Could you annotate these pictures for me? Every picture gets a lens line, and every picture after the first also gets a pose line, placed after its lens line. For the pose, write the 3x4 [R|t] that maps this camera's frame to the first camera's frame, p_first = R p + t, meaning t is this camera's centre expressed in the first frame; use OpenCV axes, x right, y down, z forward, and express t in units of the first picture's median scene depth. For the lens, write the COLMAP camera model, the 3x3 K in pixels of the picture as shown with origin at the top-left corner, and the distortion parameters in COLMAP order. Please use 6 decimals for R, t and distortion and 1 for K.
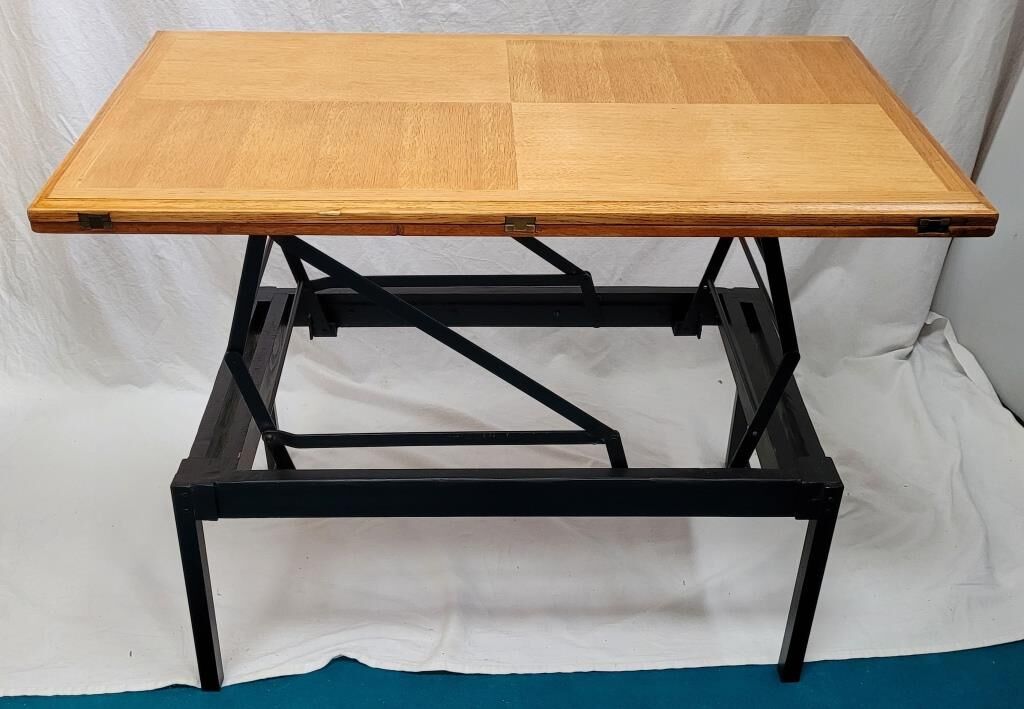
lens RADIAL K [[1144.1, 0, 514.7], [0, 1144.1, 324.8], [0, 0, 1]] dist [0.029772, 0.024894]
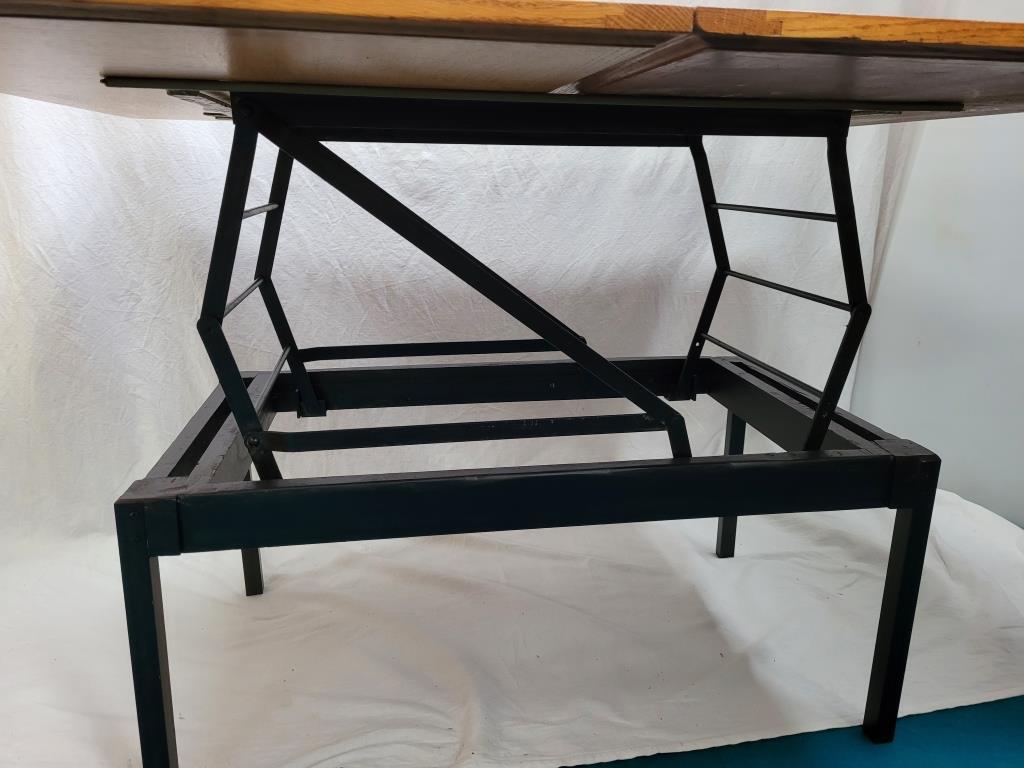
lens RADIAL K [[777.8, 0, 522.9], [0, 777.8, 386.4], [0, 0, 1]] dist [0.059703, -0.067382]
pose [[0.989467, -0.045458, 0.137434, -0.081132], [0.083168, 0.955598, -0.282694, 0.179512], [-0.118480, 0.291147, 0.949313, 0.357546]]
